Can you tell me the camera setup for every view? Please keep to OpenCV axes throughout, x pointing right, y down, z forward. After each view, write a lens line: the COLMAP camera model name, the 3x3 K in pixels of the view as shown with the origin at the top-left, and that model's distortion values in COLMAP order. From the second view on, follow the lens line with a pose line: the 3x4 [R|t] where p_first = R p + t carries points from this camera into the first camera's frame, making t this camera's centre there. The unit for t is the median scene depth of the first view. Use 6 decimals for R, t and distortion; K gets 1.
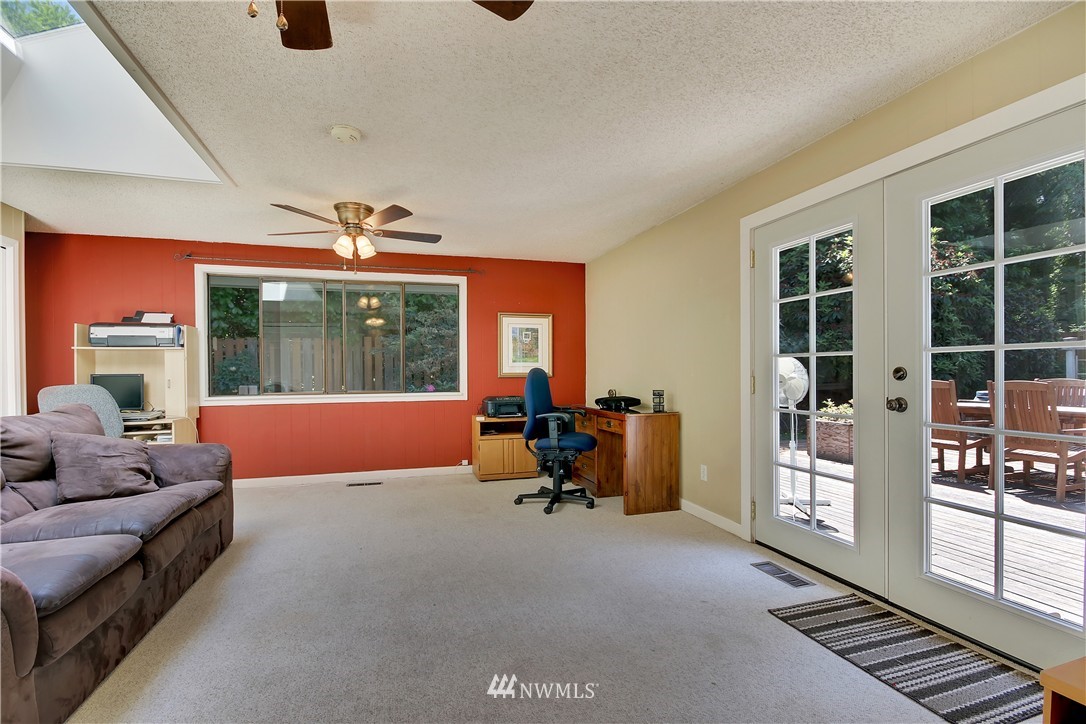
lens RADIAL K [[508.6, 0, 544.8], [0, 508.6, 371.9], [0, 0, 1]] dist [-0.010396, -0.000578]
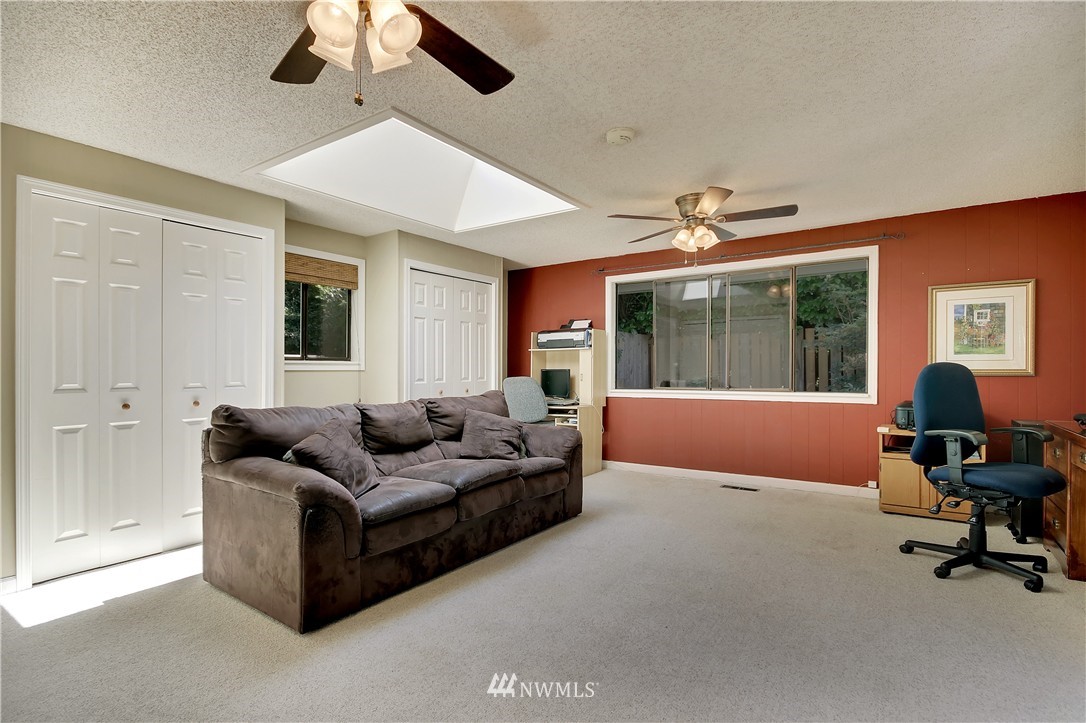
lens RADIAL K [[526.8, 0, 544.0], [0, 526.8, 365.8], [0, 0, 1]] dist [-0.006529, -0.000608]
pose [[0.617842, -0.001151, -0.786301, 0.218069], [-0.000450, 0.999998, -0.001818, -0.002279], [0.786302, 0.001477, 0.617841, 0.141331]]
